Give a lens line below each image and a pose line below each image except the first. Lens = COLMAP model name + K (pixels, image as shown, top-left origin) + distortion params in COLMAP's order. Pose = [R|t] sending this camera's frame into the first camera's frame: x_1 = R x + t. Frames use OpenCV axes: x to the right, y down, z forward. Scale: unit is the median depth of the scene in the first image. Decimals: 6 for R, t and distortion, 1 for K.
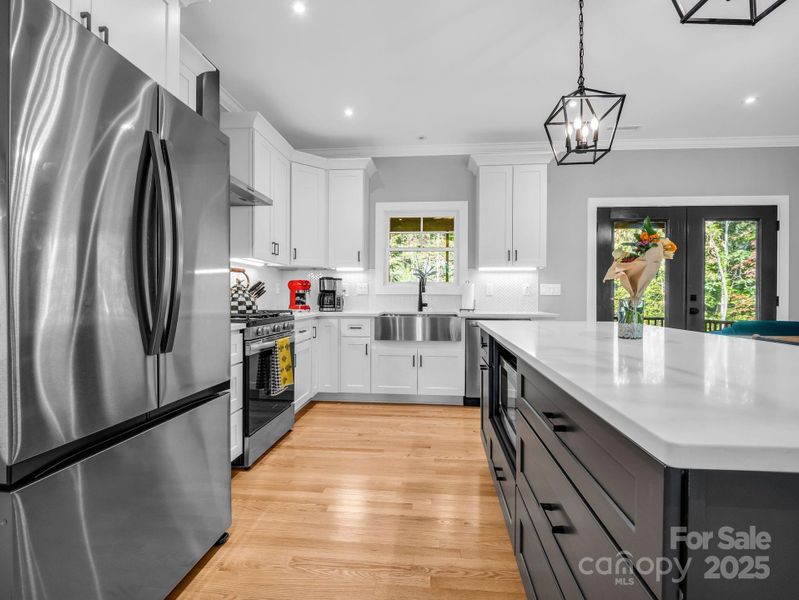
lens RADIAL K [[388.8, 0, 399.9], [0, 388.8, 298.5], [0, 0, 1]] dist [-0.016291, 0.000059]
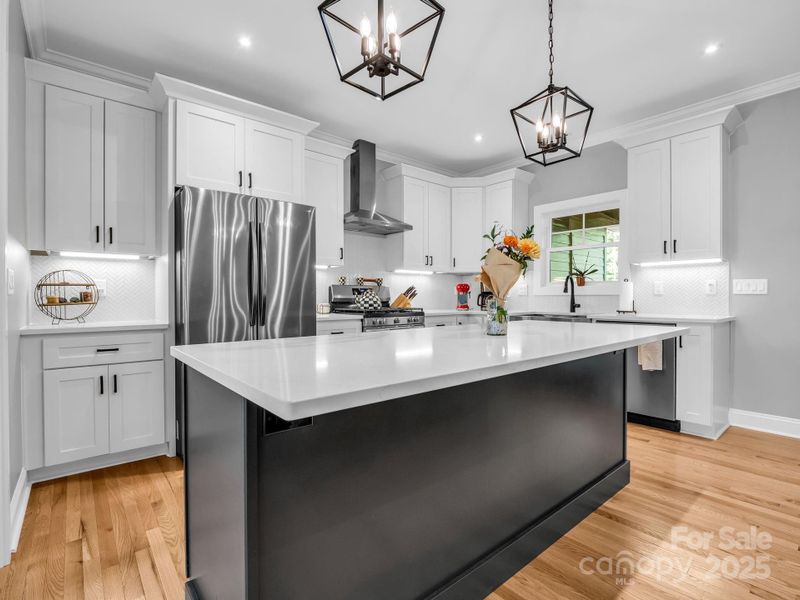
lens RADIAL K [[389.3, 0, 399.3], [0, 389.3, 301.0], [0, 0, 1]] dist [-0.016291, 0.000059]
pose [[0.714098, 0.001647, -0.700044, 0.436568], [0.000564, 0.999996, 0.002928, 0.001734], [0.700045, -0.002486, 0.714094, 0.005722]]
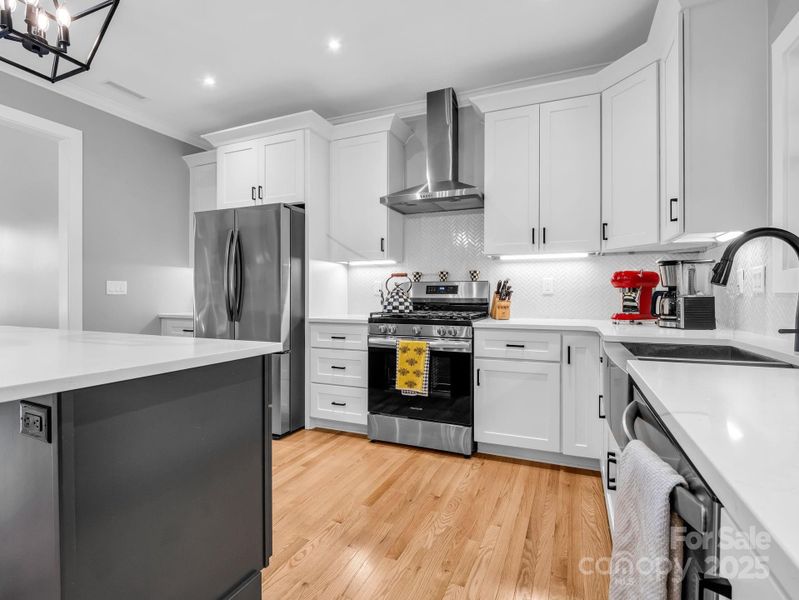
lens RADIAL K [[388.8, 0, 401.5], [0, 388.8, 294.1], [0, 0, 1]] dist [-0.016291, 0.000059]
pose [[-0.303884, 0.000841, -0.952709, 0.413903], [-0.006055, 0.999978, 0.002814, -0.011531], [0.952690, 0.006624, -0.303872, 0.822468]]
